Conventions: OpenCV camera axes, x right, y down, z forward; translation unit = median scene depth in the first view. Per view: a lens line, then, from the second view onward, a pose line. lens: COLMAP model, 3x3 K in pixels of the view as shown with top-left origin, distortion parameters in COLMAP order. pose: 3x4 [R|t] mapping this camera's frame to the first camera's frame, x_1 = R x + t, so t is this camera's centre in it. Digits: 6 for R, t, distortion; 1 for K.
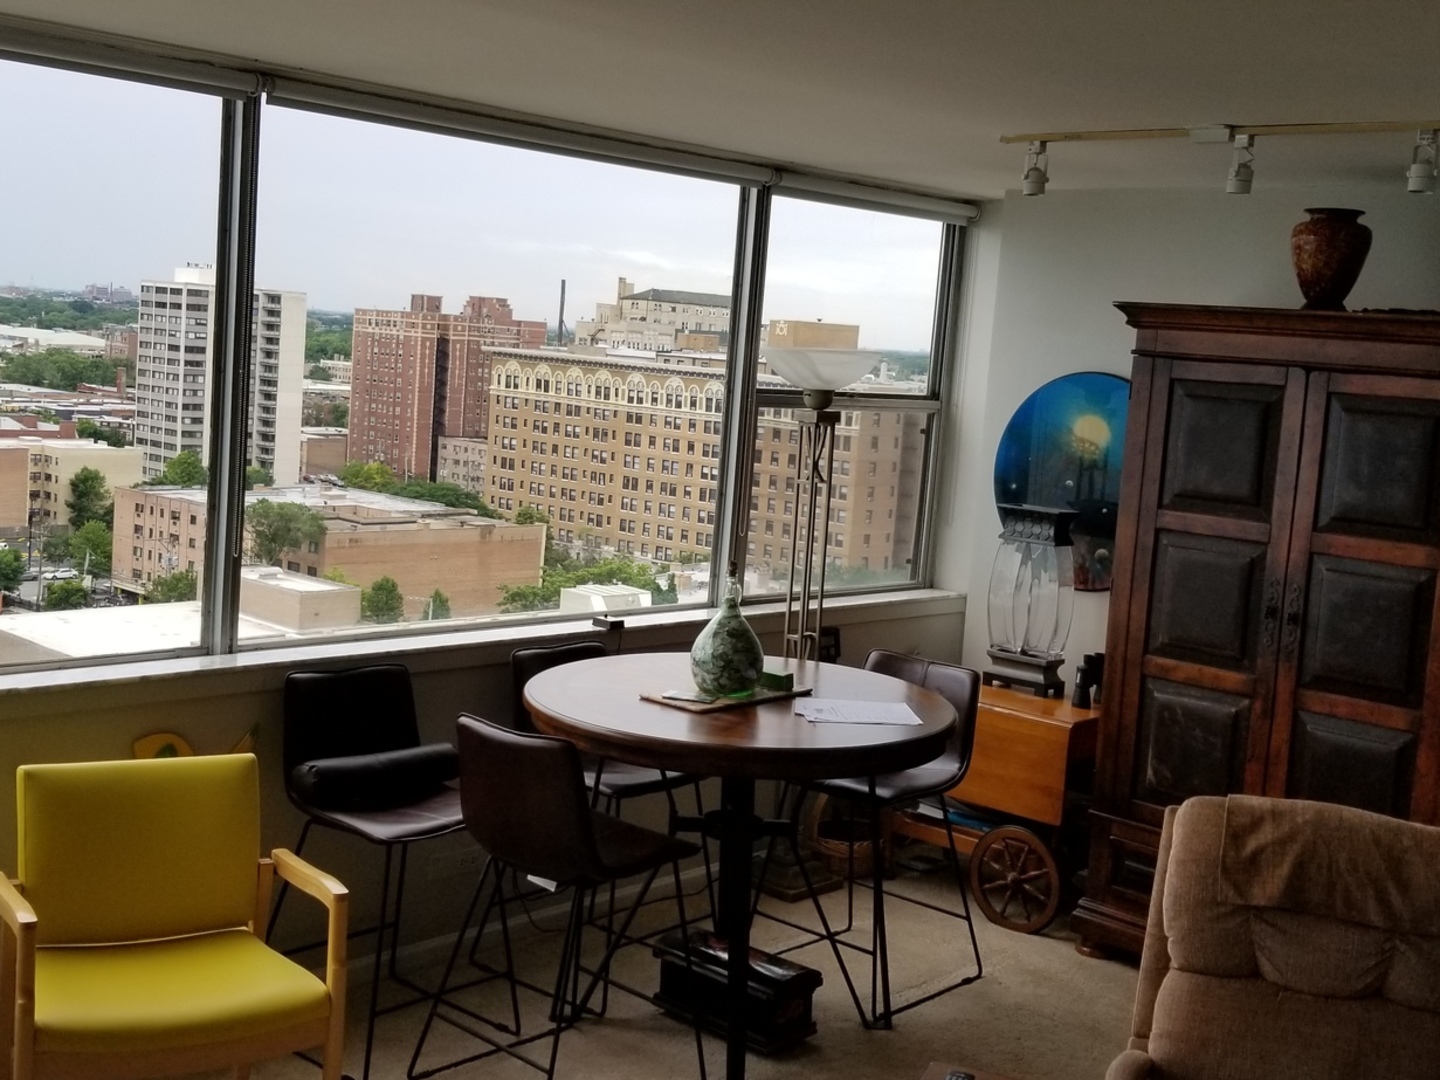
lens RADIAL K [[1759.9, 0, 732.4], [0, 1759.9, 538.8], [0, 0, 1]] dist [0.071080, 0.000000]
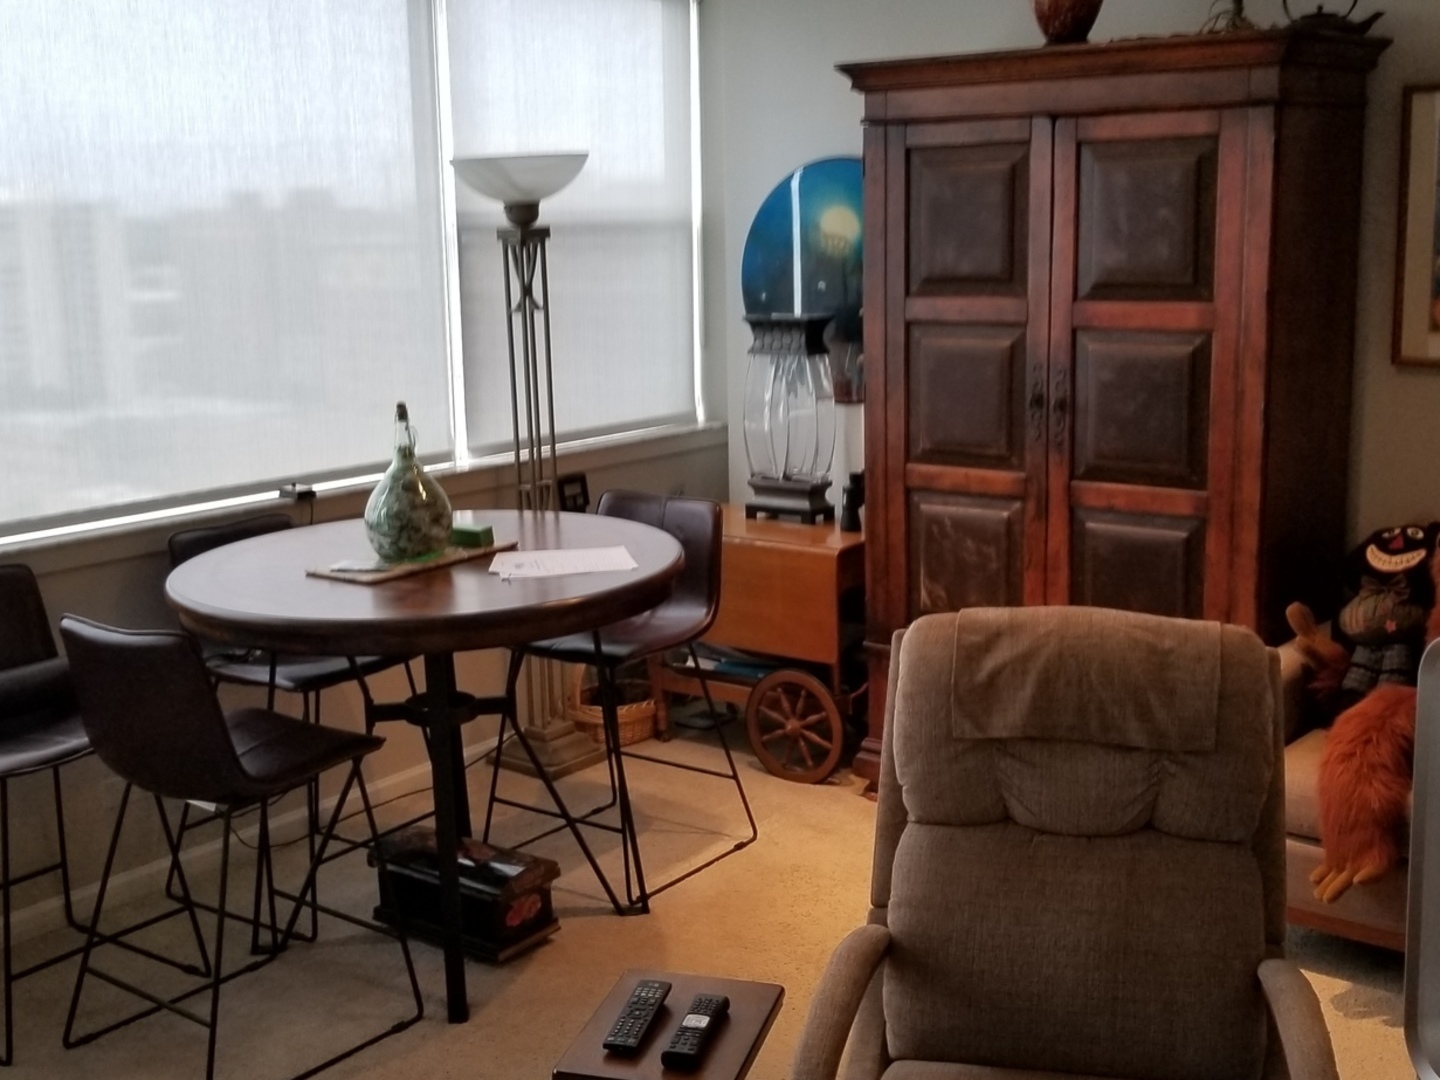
lens RADIAL K [[1759.9, 0, 671.5], [0, 1759.9, 524.8], [0, 0, 1]] dist [0.071080, 0.000000]
pose [[0.993345, -0.107325, 0.041790, 0.080725], [0.104169, 0.991984, 0.071527, 0.021579], [-0.049131, -0.066698, 0.996563, 0.127875]]
